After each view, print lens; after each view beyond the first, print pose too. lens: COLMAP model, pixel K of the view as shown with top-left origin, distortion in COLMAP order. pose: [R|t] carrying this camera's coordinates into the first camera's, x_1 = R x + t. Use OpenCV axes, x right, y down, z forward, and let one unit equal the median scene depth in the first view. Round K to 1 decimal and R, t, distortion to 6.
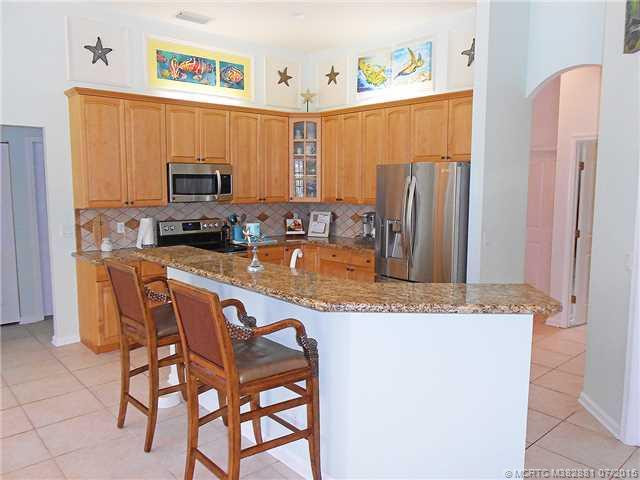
lens RADIAL K [[492.8, 0, 319.9], [0, 492.8, 240.7], [0, 0, 1]] dist [-0.026683, -0.003042]
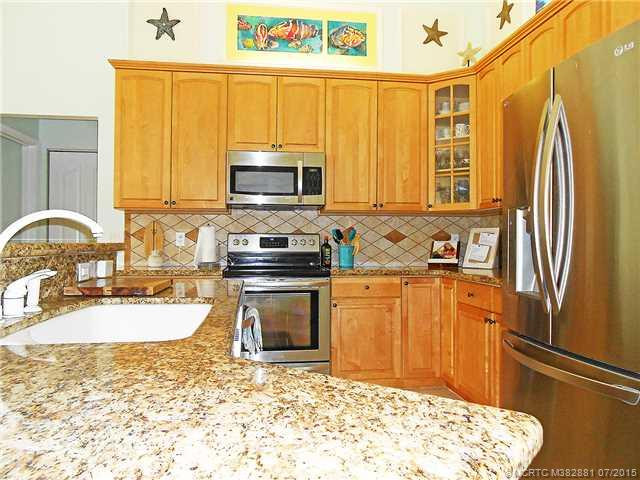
lens RADIAL K [[492.8, 0, 319.8], [0, 492.8, 236.9], [0, 0, 1]] dist [-0.026683, -0.003042]
pose [[0.831380, -0.005410, -0.555678, 0.195294], [-0.065421, 0.992046, -0.107539, 0.035994], [0.551840, 0.125759, 0.824414, 0.434093]]
